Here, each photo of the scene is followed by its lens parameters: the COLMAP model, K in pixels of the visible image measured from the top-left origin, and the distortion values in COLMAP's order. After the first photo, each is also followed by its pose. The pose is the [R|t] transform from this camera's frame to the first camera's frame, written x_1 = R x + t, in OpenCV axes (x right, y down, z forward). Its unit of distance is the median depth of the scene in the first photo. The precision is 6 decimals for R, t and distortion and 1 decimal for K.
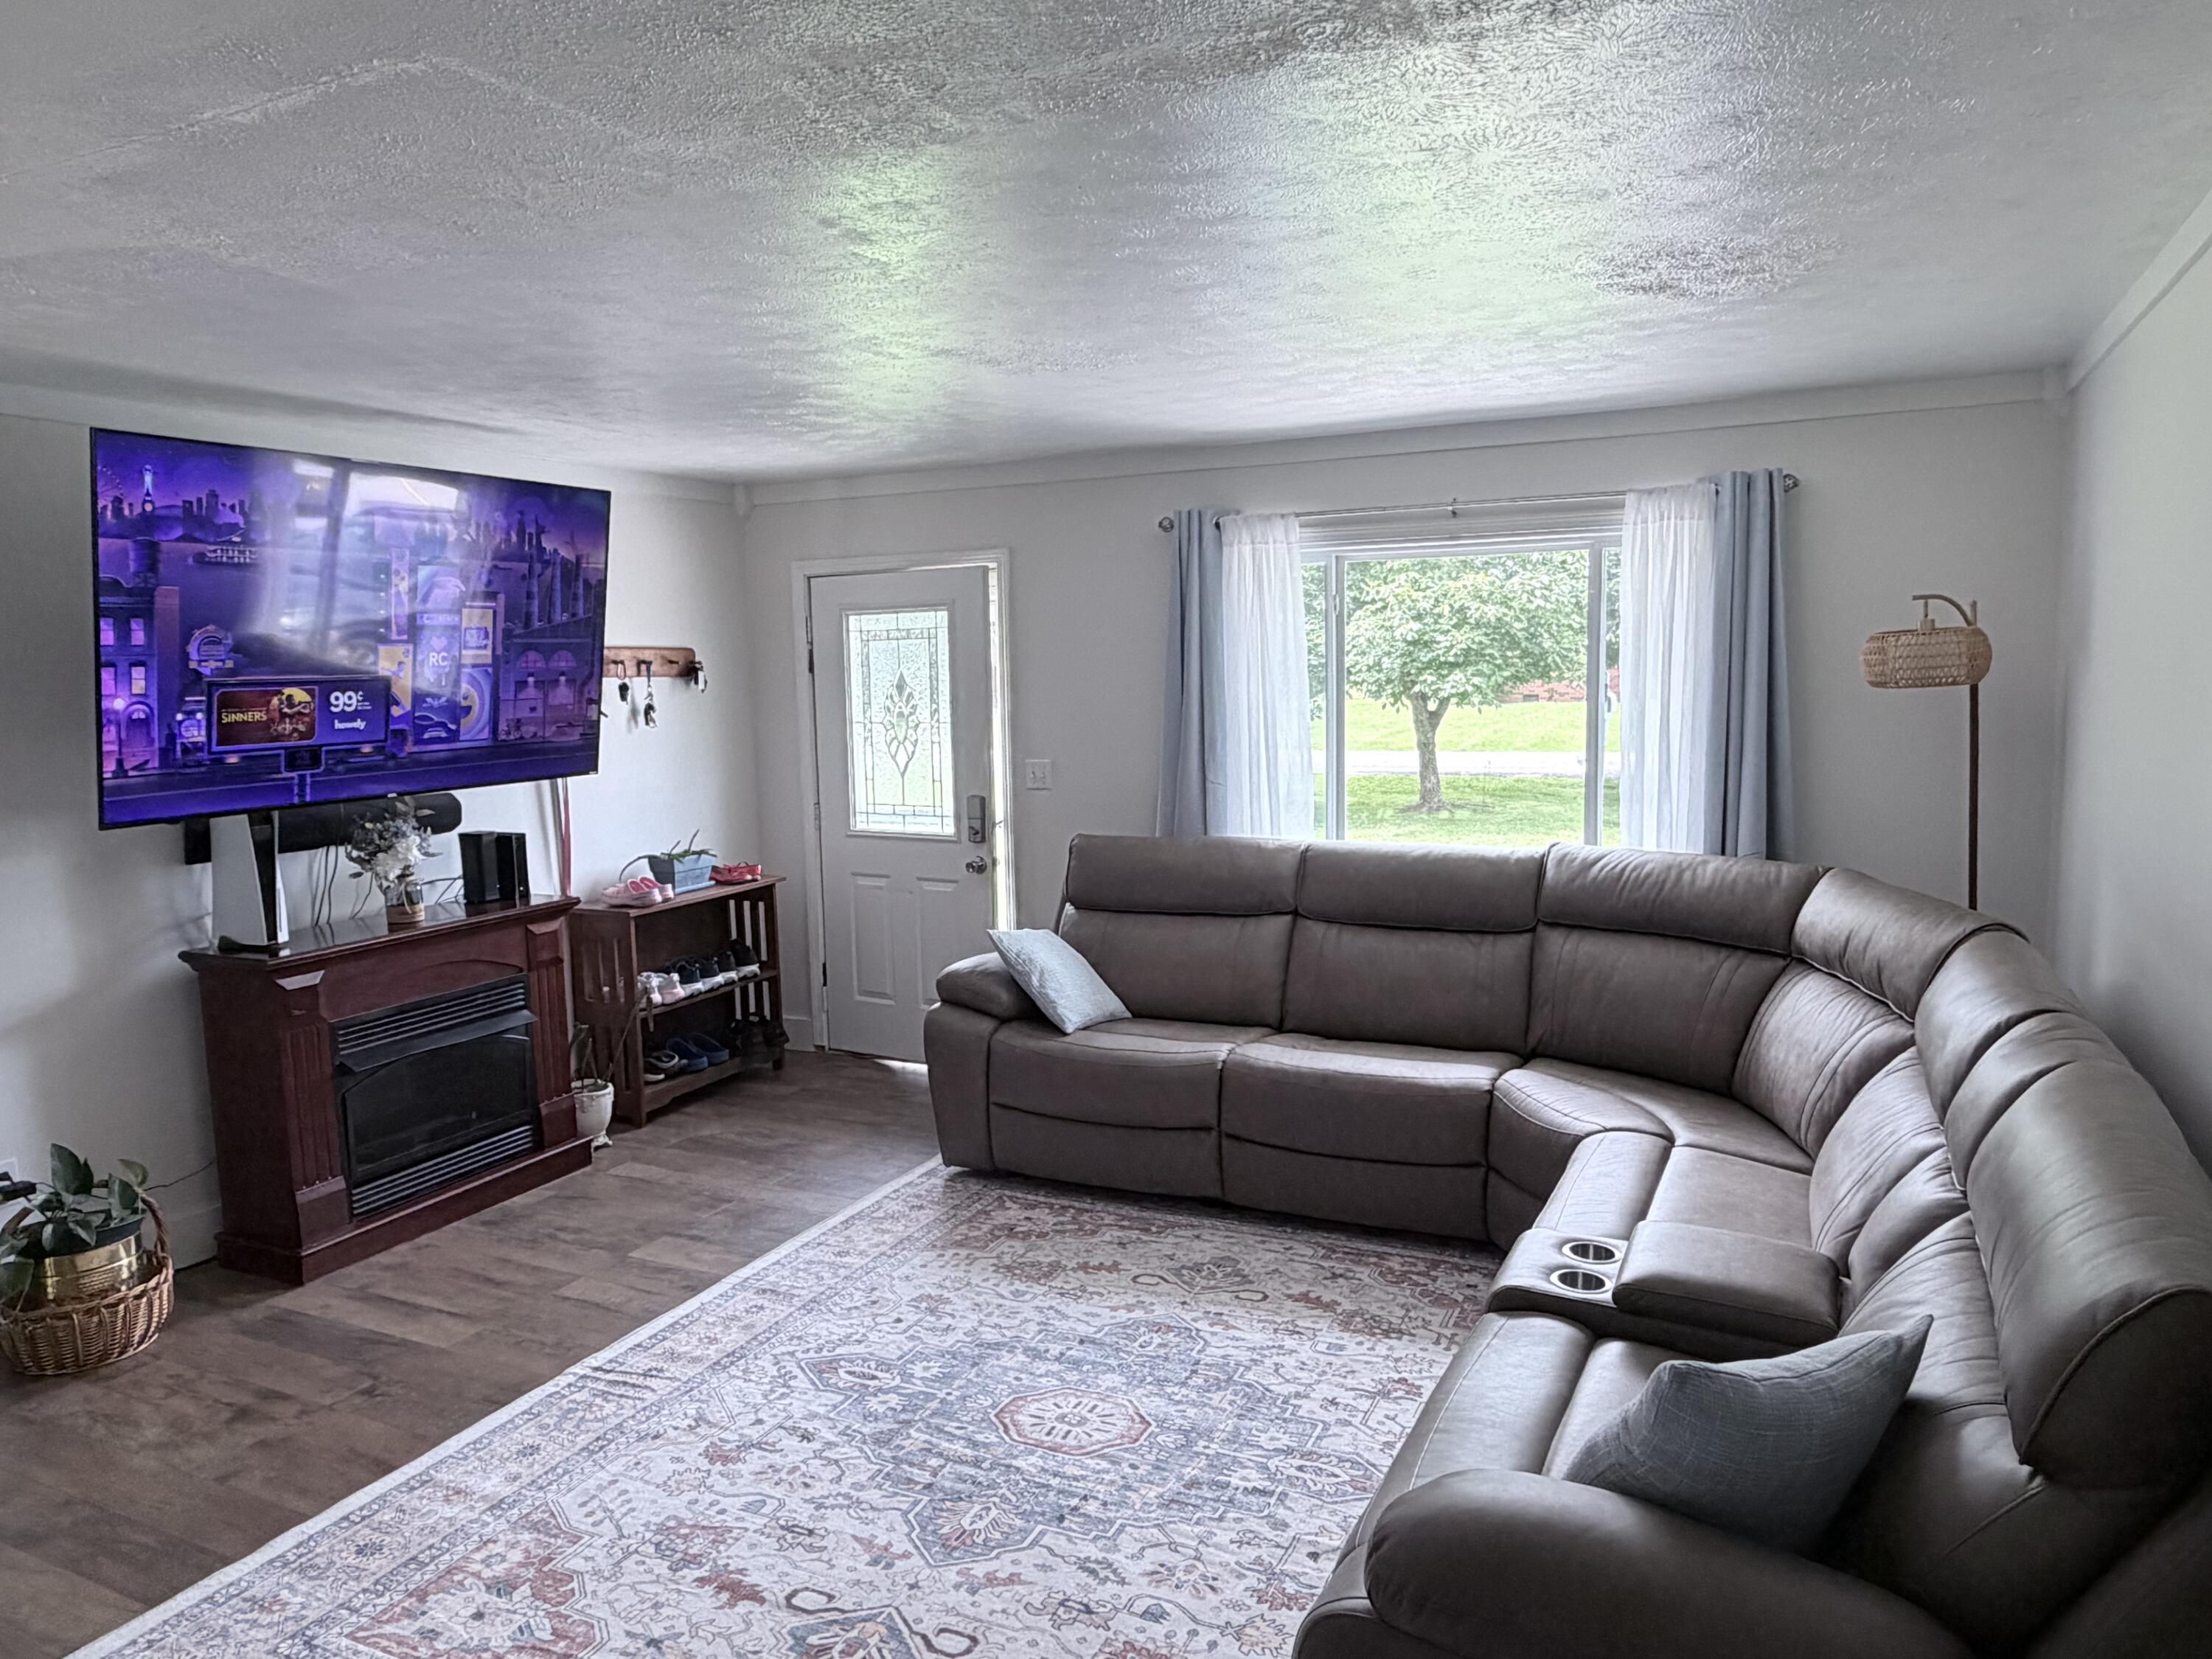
lens RADIAL K [[1498.0, 0, 1101.1], [0, 1498.0, 829.6], [0, 0, 1]] dist [-0.003793, -0.002910]
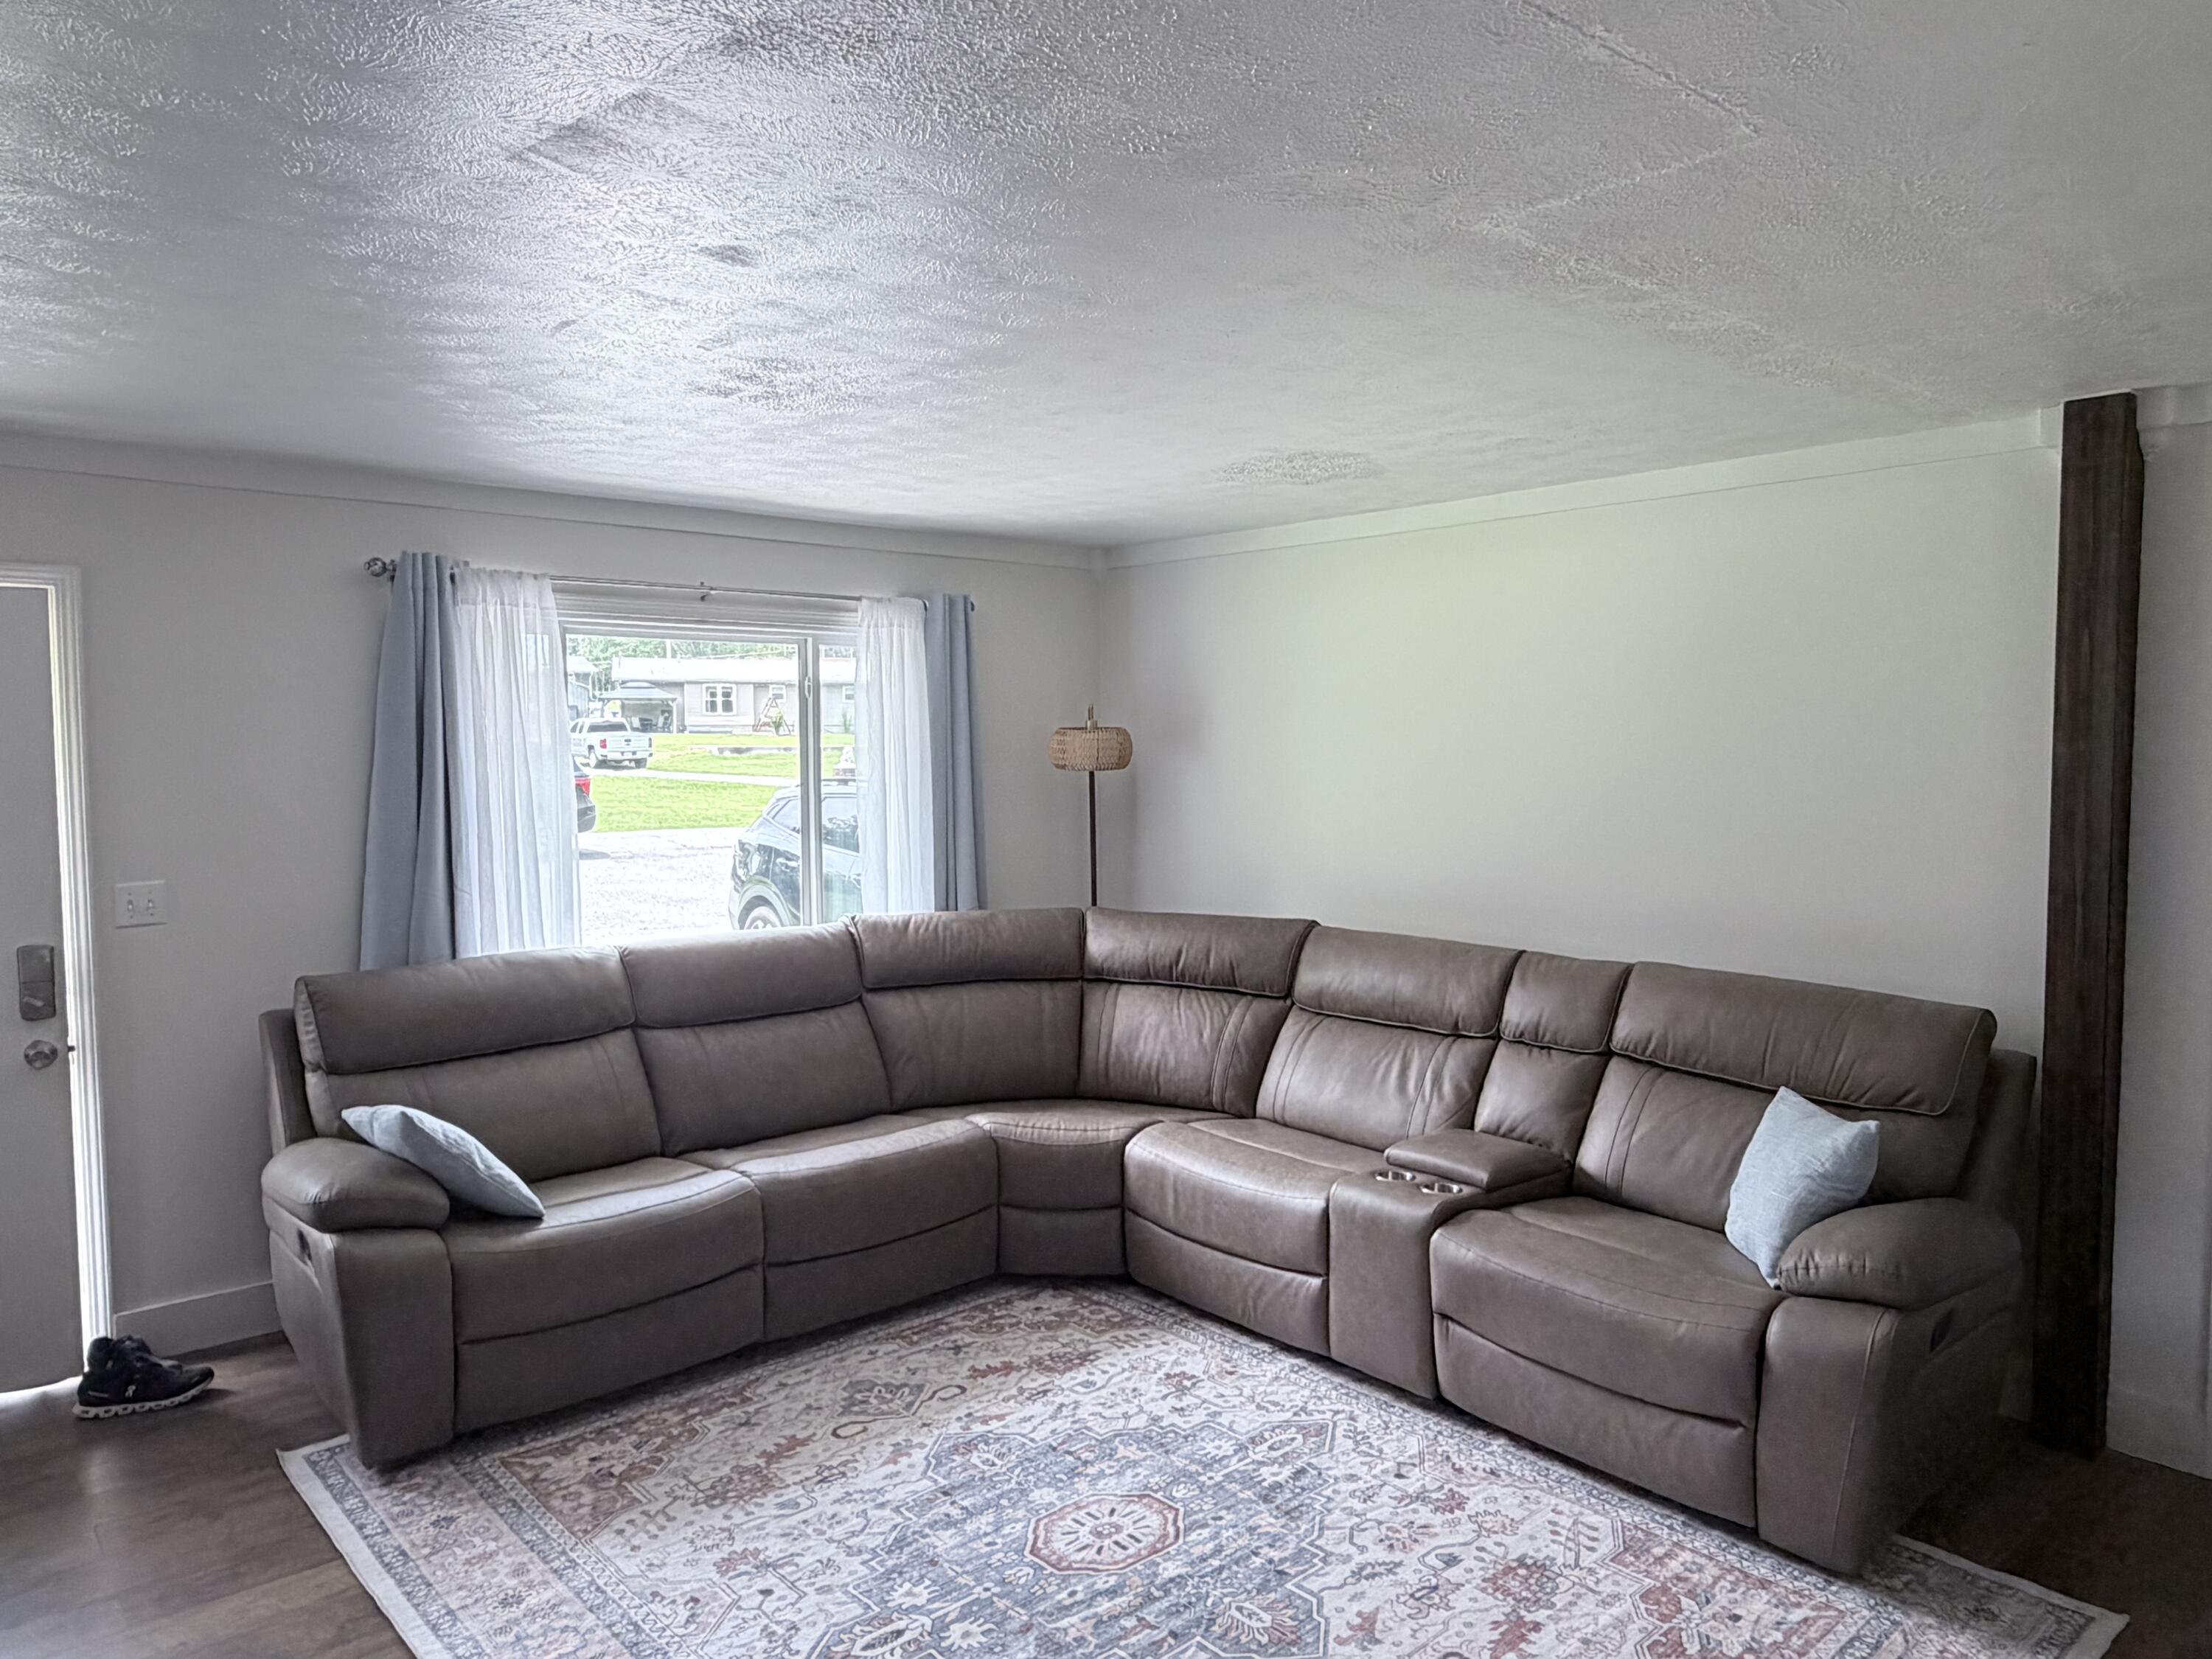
lens RADIAL K [[1498.0, 0, 1101.1], [0, 1498.0, 829.6], [0, 0, 1]] dist [-0.003793, -0.002910]
pose [[0.381883, -0.035932, 0.923512, -0.671175], [0.097636, 0.995221, -0.001651, -0.036298], [-0.919039, 0.090798, 0.383566, 0.454618]]
